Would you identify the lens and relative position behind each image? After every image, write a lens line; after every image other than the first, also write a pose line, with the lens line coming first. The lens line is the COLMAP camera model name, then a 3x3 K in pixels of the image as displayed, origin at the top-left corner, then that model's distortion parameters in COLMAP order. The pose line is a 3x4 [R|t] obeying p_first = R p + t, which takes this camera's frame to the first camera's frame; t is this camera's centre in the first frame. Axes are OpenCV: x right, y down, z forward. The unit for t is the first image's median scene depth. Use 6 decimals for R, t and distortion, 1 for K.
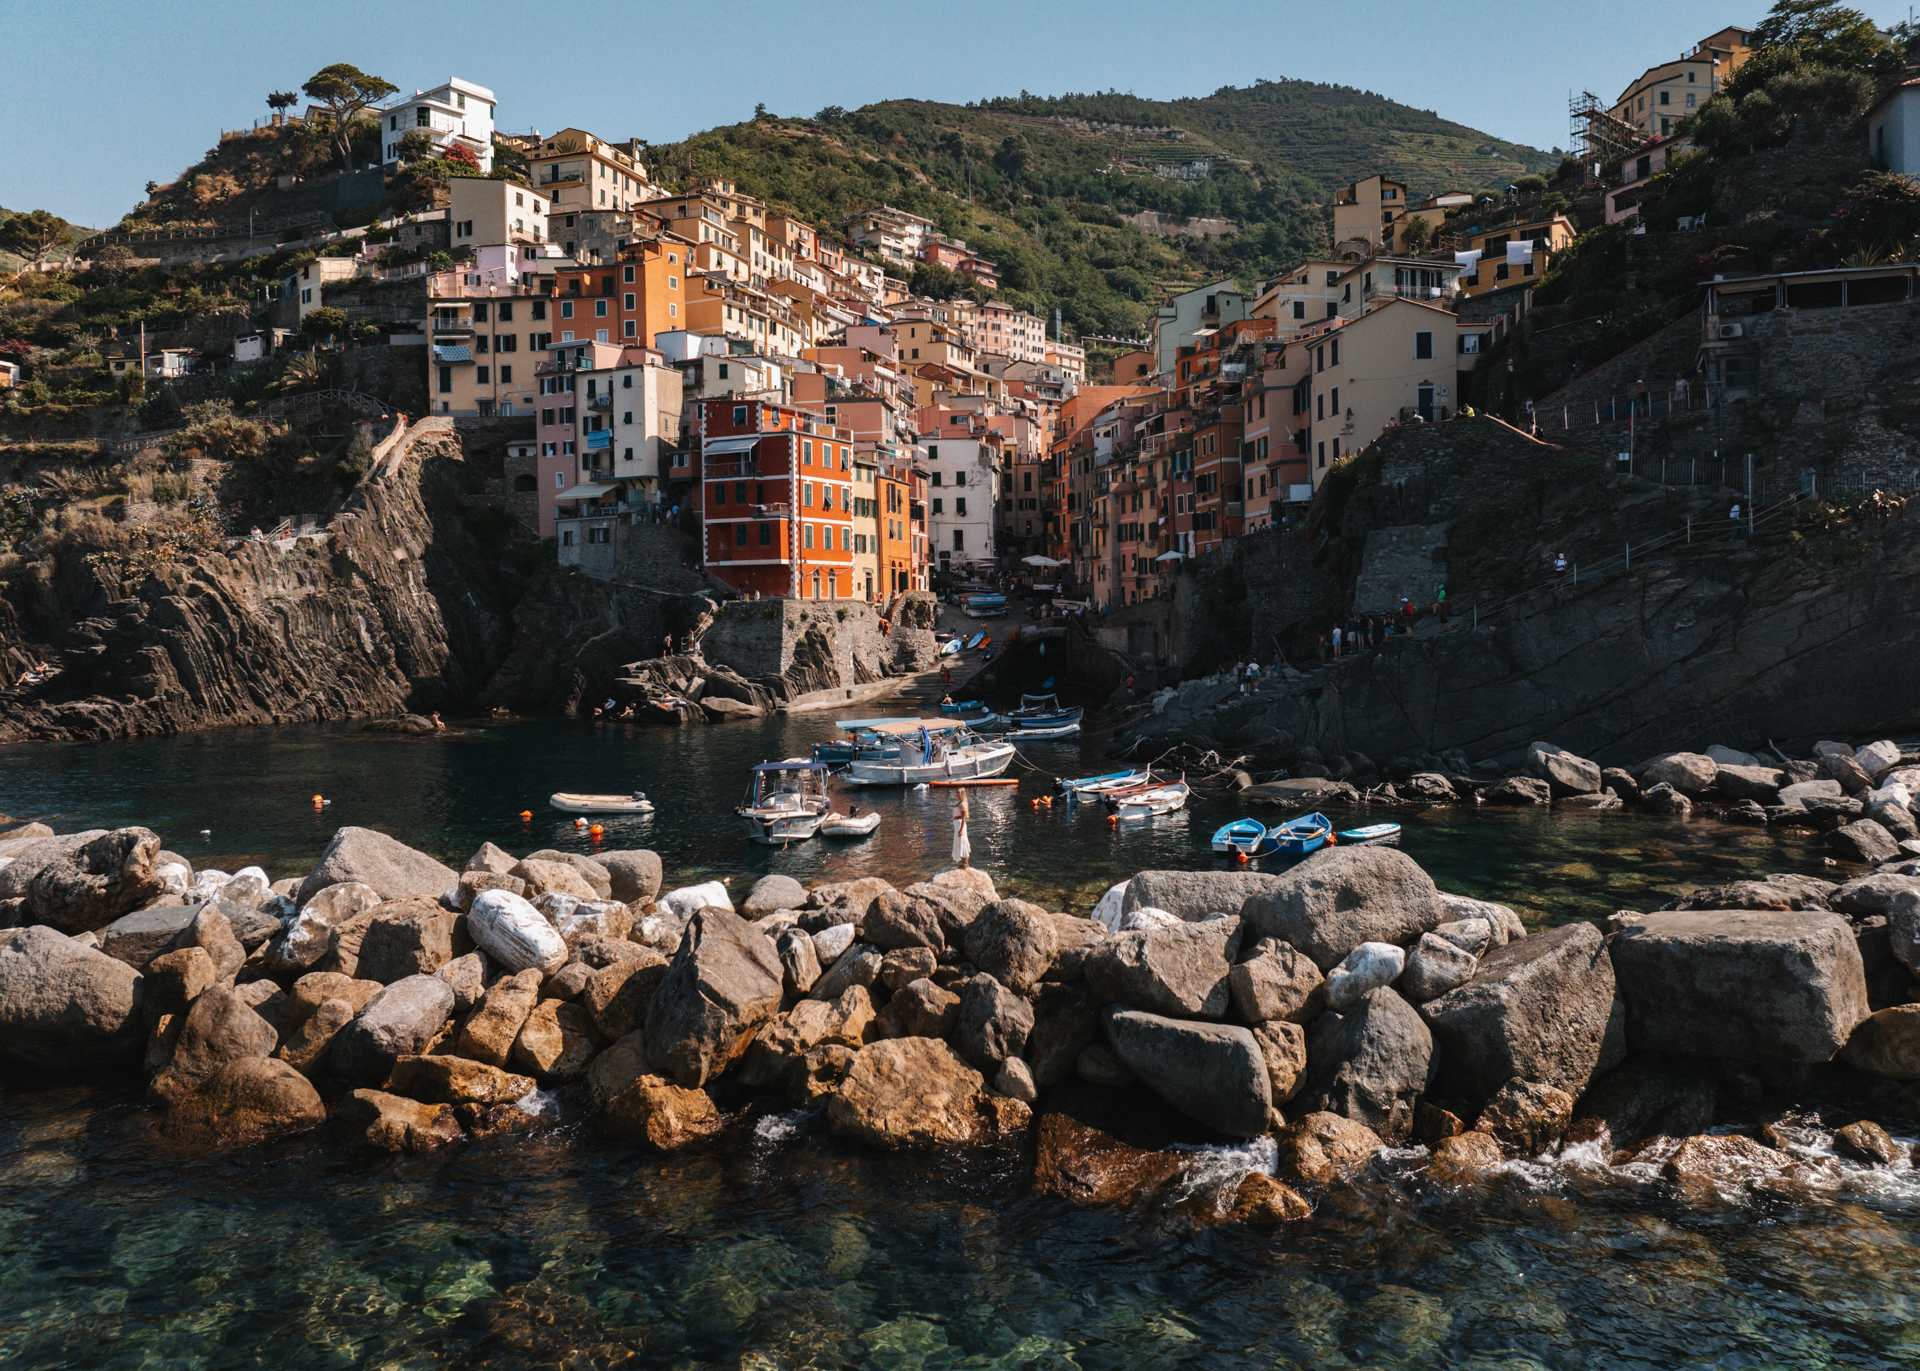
lens RADIAL K [[1344.5, 0, 978.4], [0, 1344.5, 625.0], [0, 0, 1]] dist [-0.027736, -0.025193]
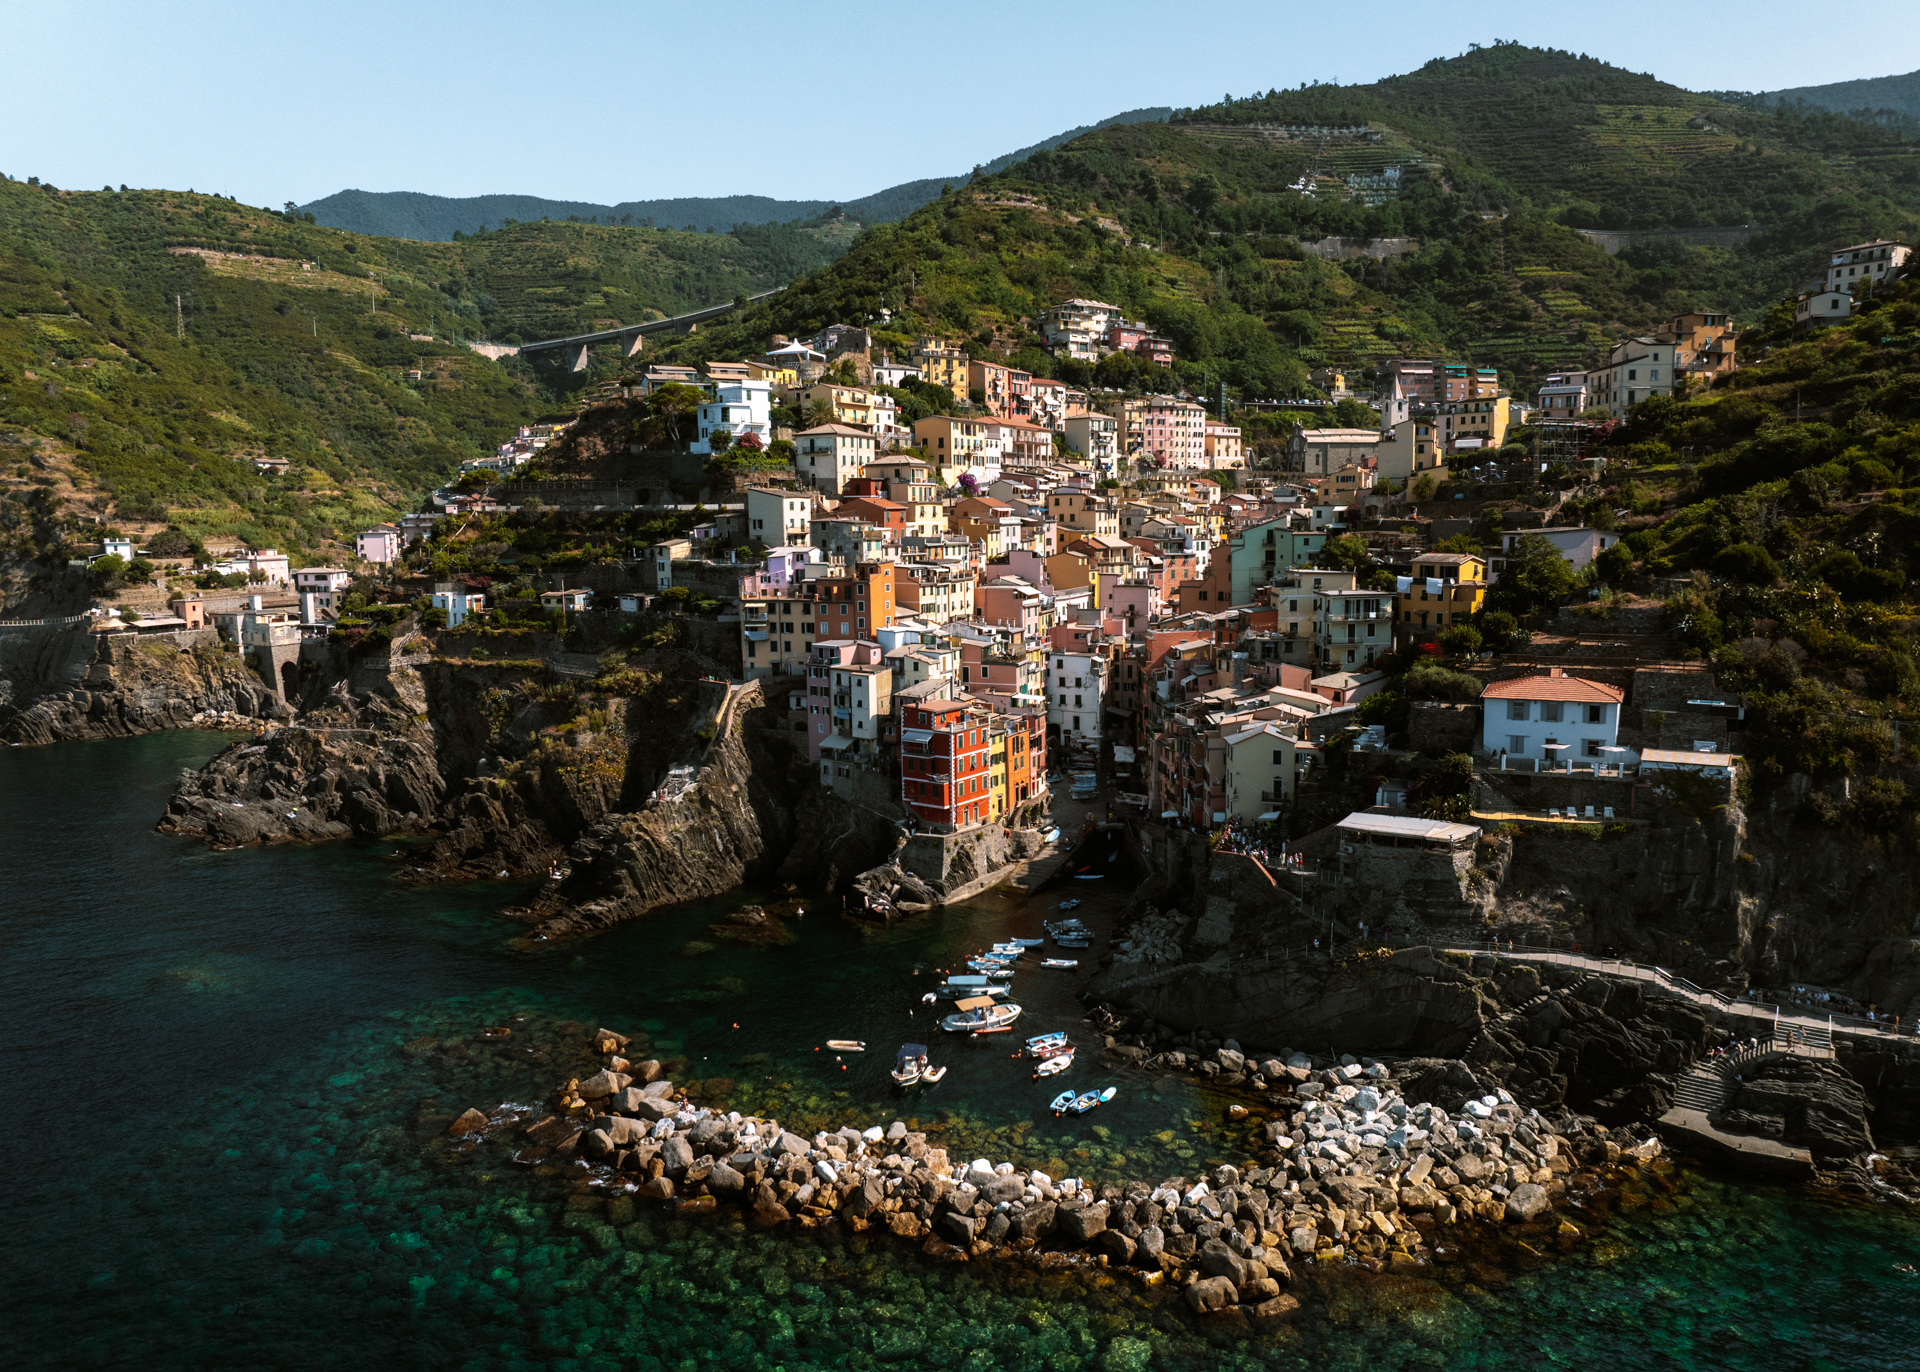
lens RADIAL K [[1344.5, 0, 978.4], [0, 1344.5, 625.5], [0, 0, 1]] dist [-0.027736, -0.025193]
pose [[0.984496, 0.019795, -0.174285, 0.161056], [-0.004337, 0.996055, 0.088634, -0.358995], [0.175352, -0.086504, 0.980698, -0.563340]]
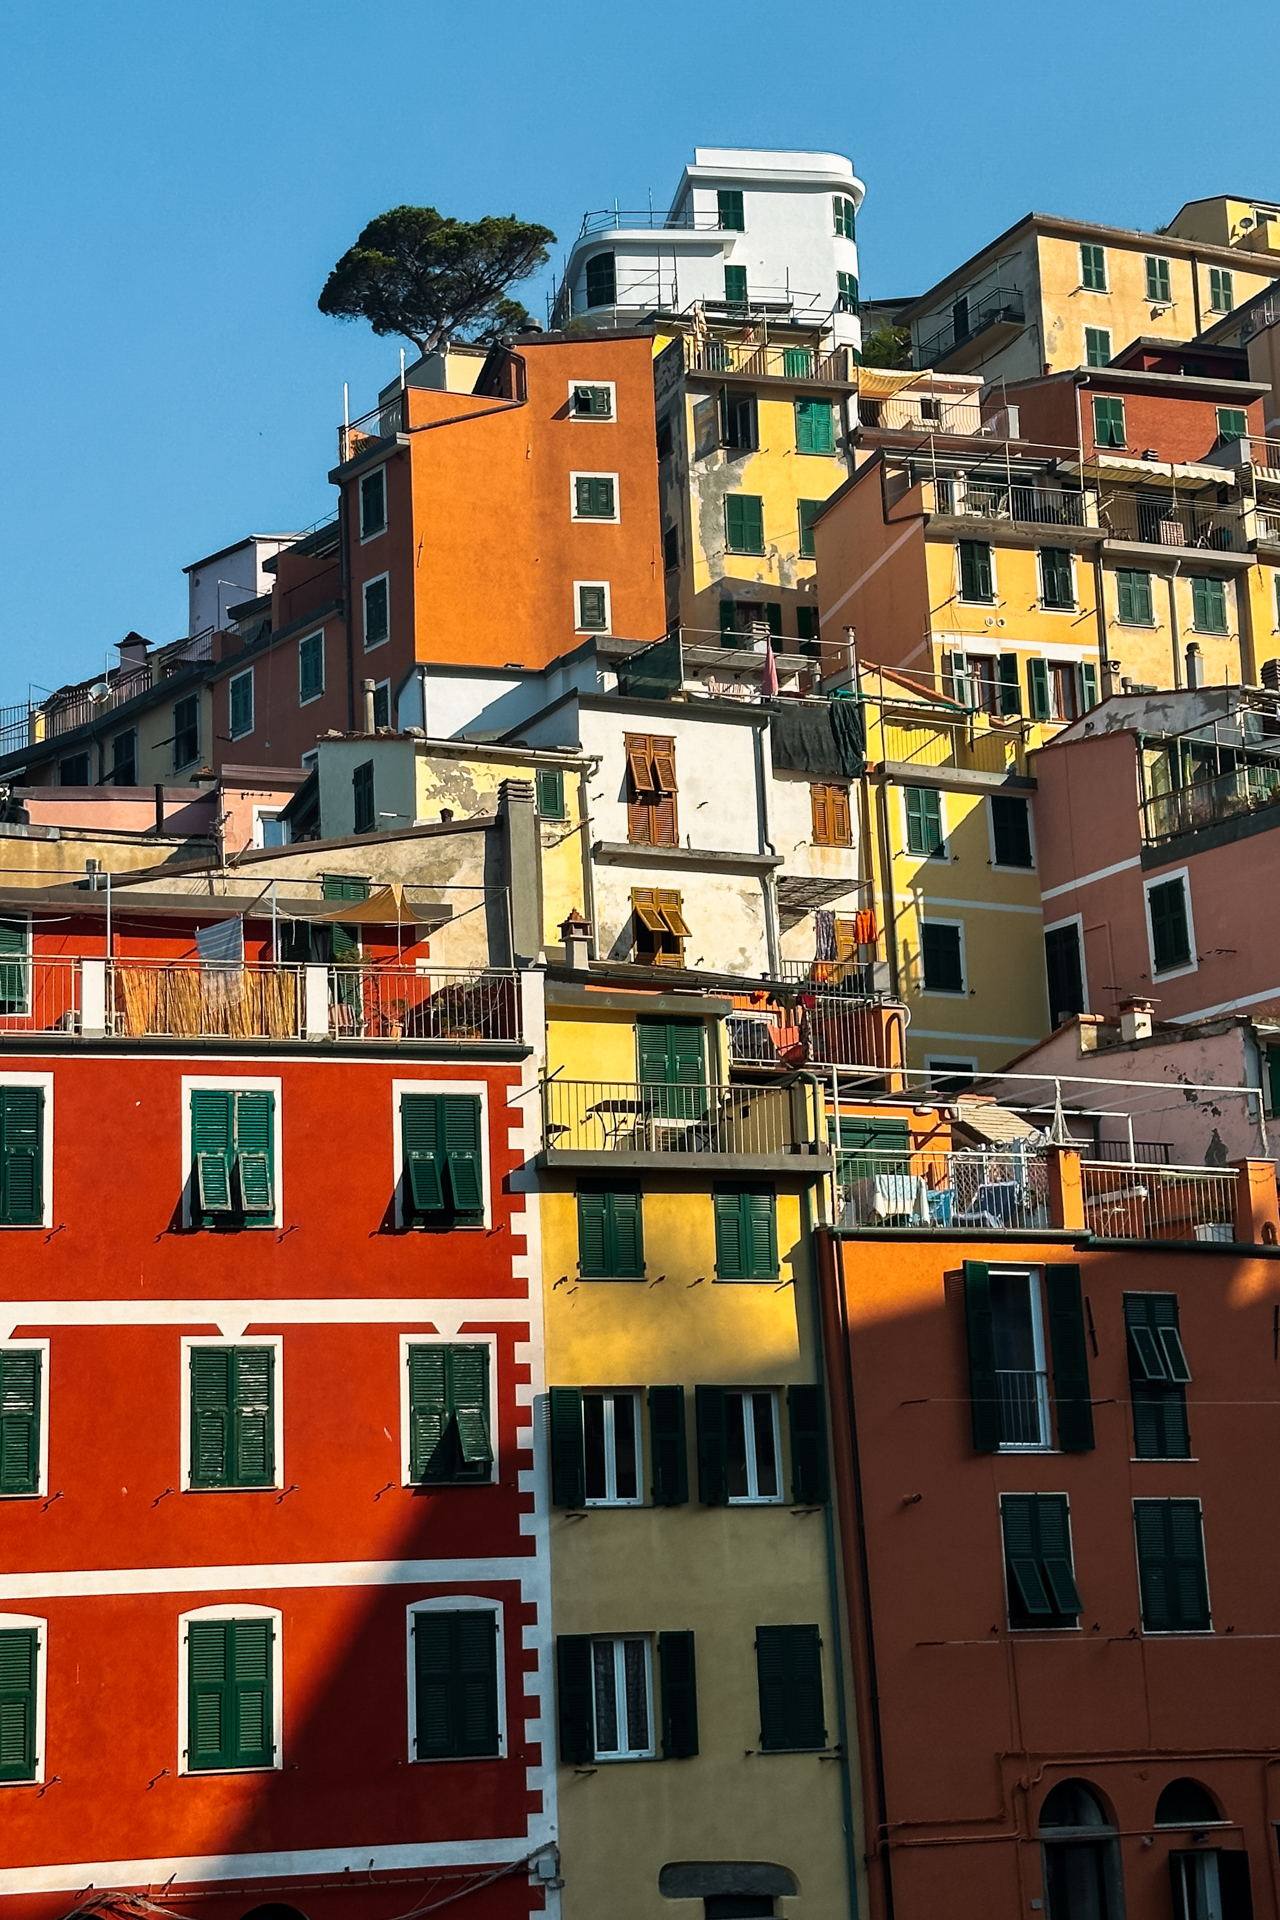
lens RADIAL K [[3043.0, 0, 640.0], [0, 3043.0, 960.0], [0, 0, 1]] dist [0.007536, 0.003822]
pose [[0.657159, -0.168224, -0.734740, 0.159083], [0.004077, 0.975556, -0.219714, -0.058810], [0.753741, 0.141391, 0.641781, 0.683058]]
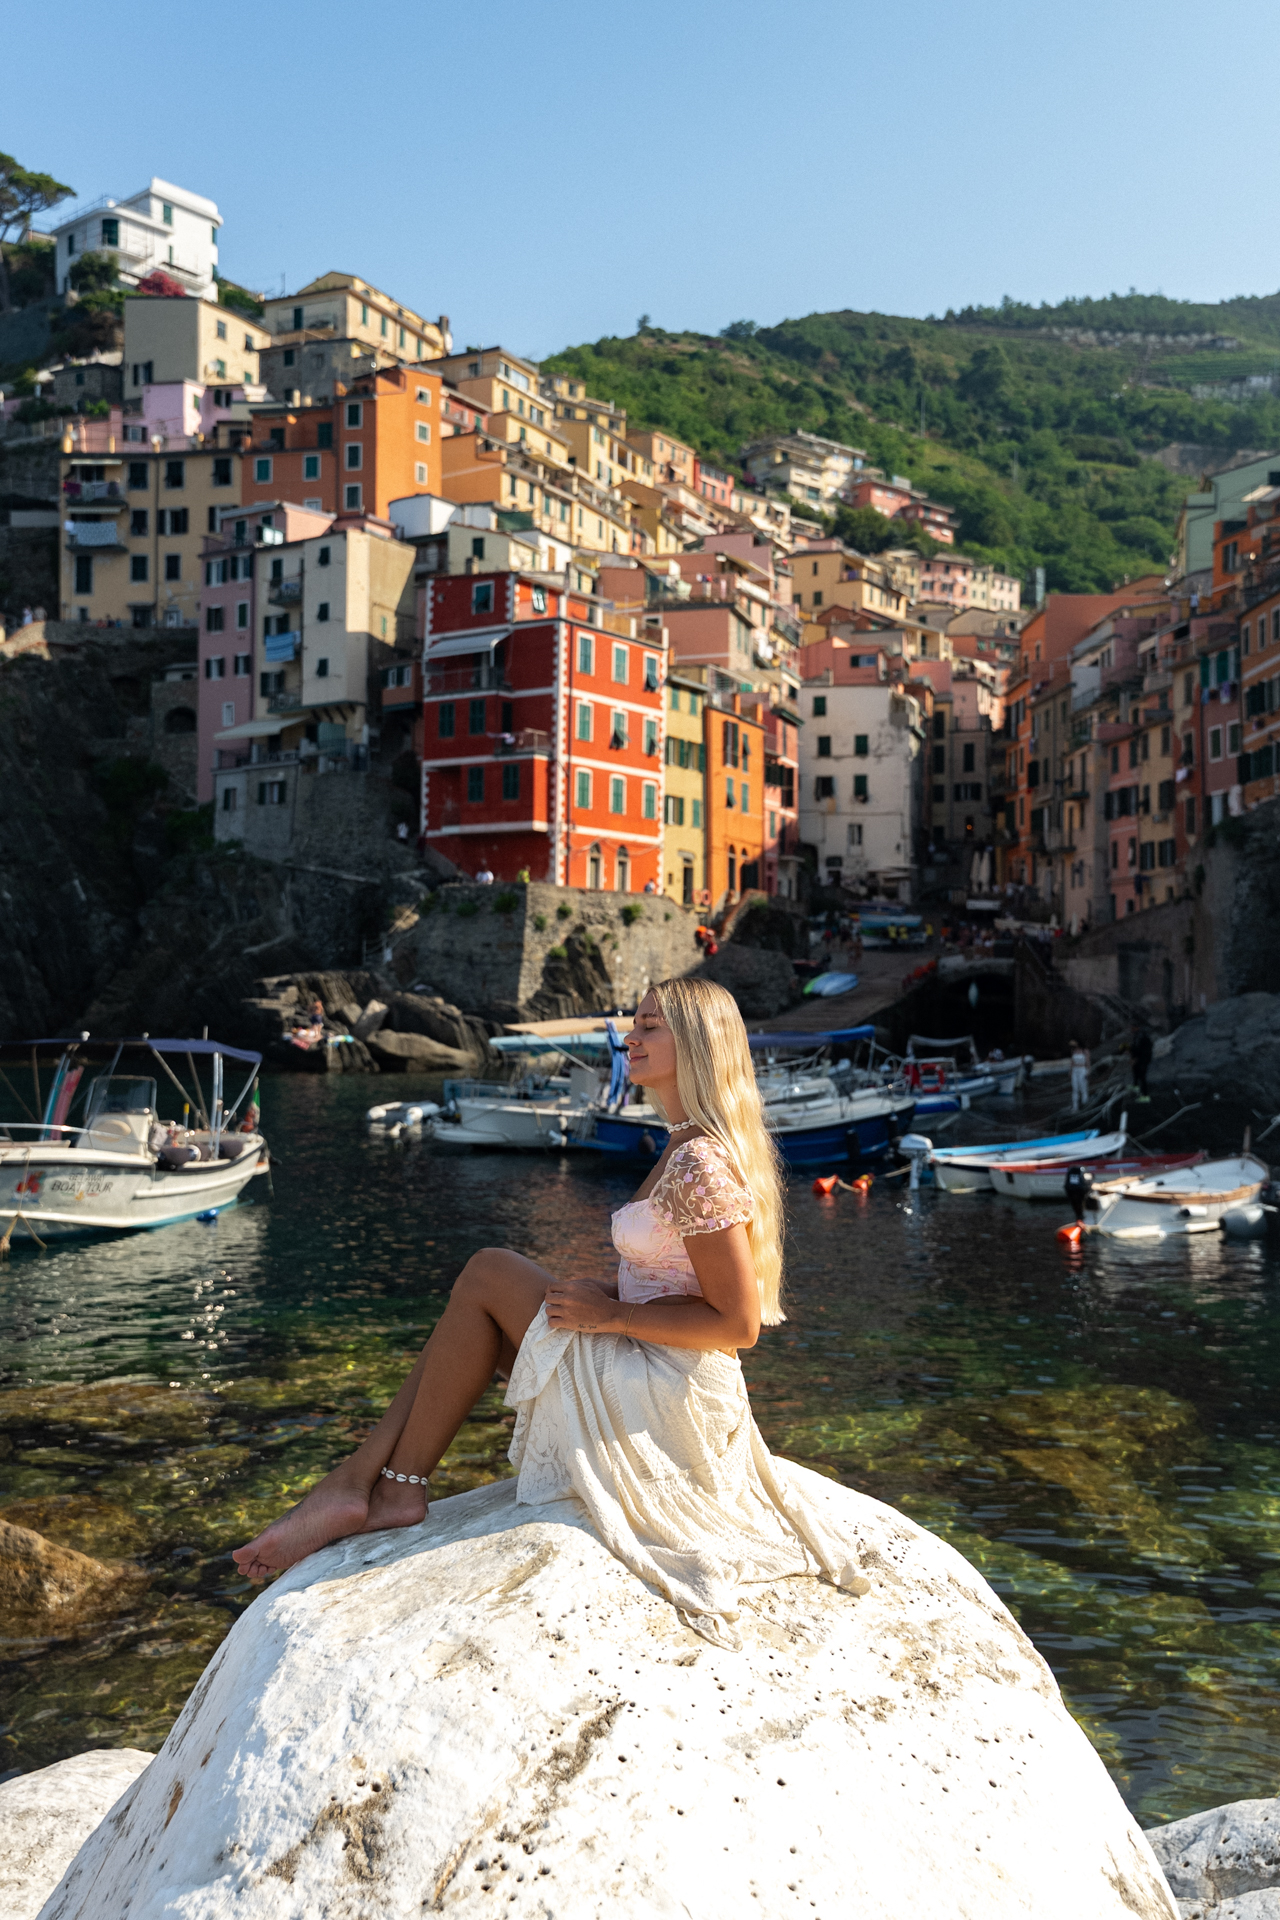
lens RADIAL K [[1729.6, 0, 648.7], [0, 1729.6, 901.8], [0, 0, 1]] dist [0.099669, 0.126476]
pose [[0.986157, 0.017632, -0.164875, 0.029707], [-0.029517, 0.997116, -0.069916, 0.033883], [0.163167, 0.073815, 0.983833, 0.188232]]
